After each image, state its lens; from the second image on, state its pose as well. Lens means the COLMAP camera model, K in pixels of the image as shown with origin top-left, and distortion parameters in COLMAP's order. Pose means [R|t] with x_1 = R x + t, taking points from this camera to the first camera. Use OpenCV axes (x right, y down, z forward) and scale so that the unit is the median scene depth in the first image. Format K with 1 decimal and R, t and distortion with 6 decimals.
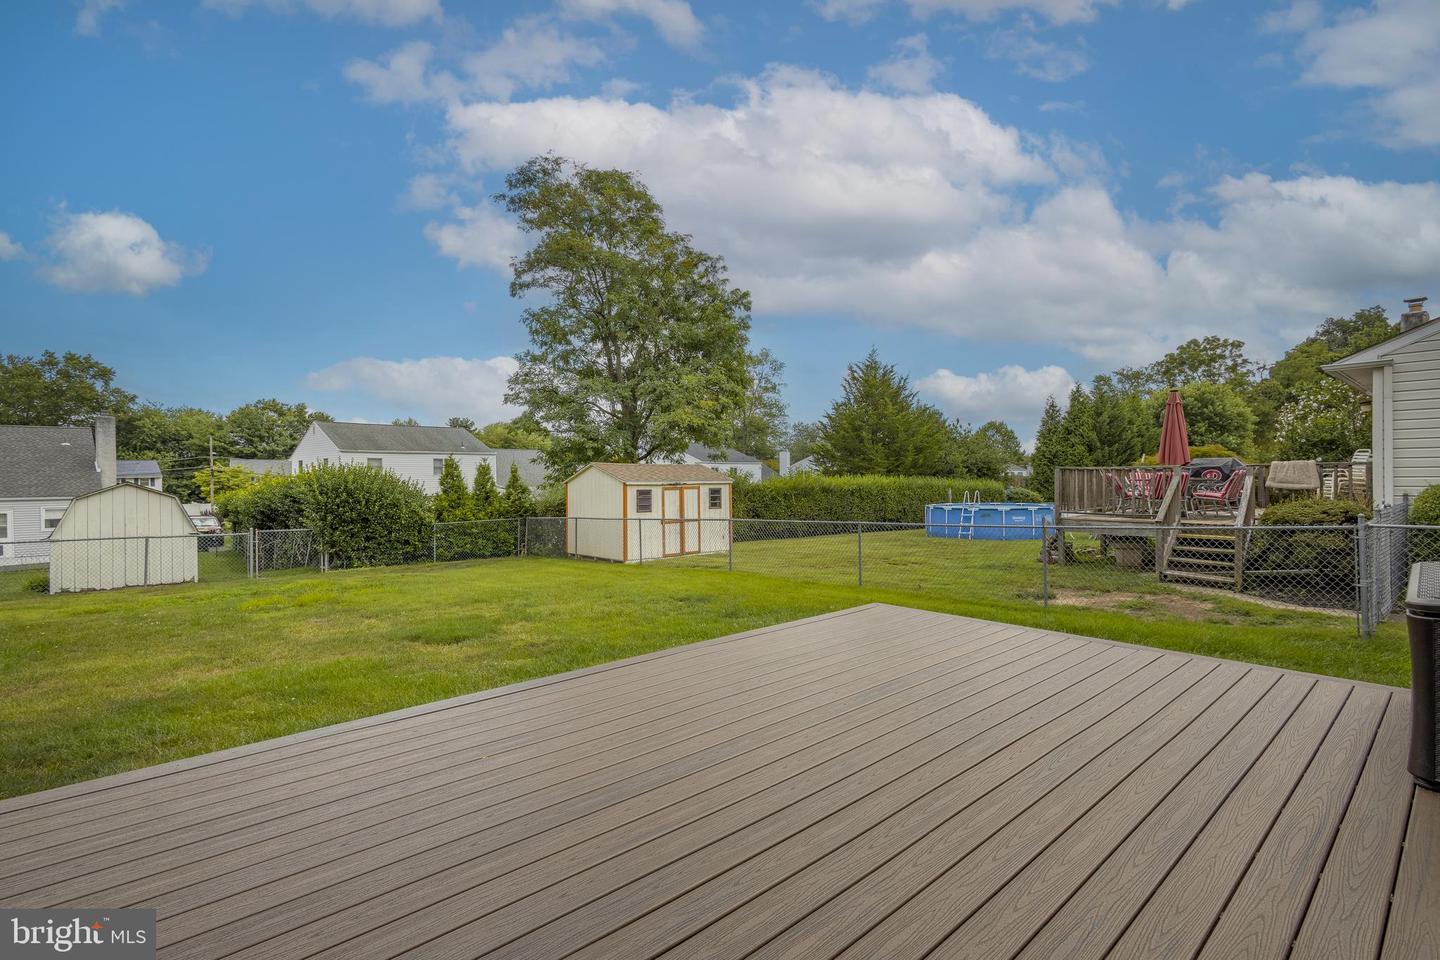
lens RADIAL K [[673.1, 0, 727.1], [0, 673.1, 489.0], [0, 0, 1]] dist [0.007327, -0.001923]
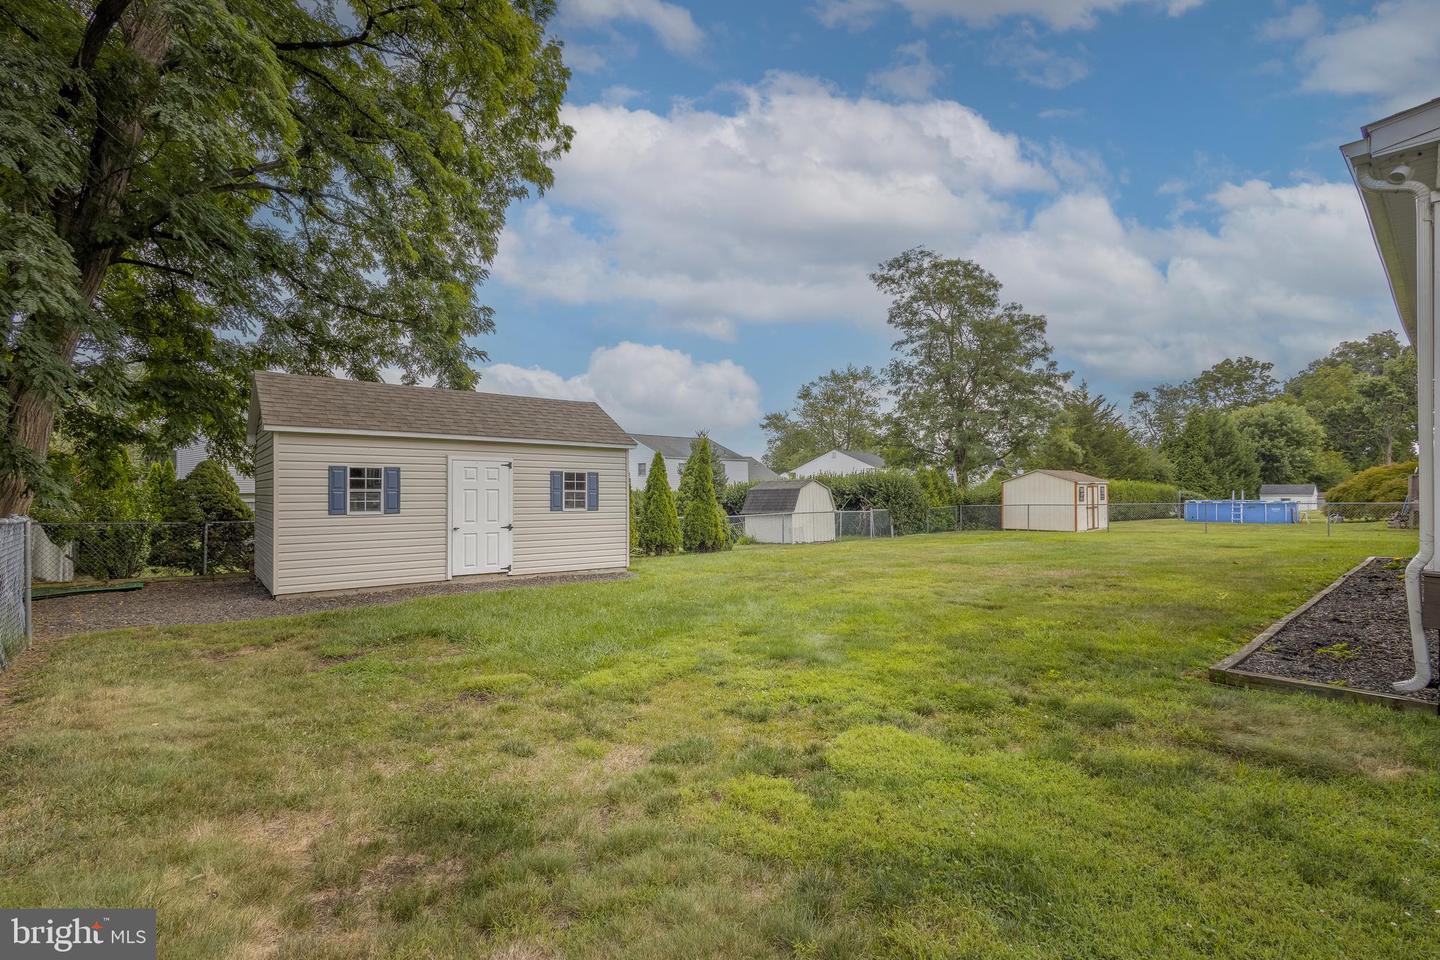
lens RADIAL K [[673.1, 0, 727.8], [0, 673.1, 498.7], [0, 0, 1]] dist [0.007327, -0.001923]
pose [[0.999998, 0.002057, 0.000875, -0.269010], [-0.002059, 0.999993, 0.003052, 0.006343], [-0.000868, -0.003054, 0.999995, -0.184261]]
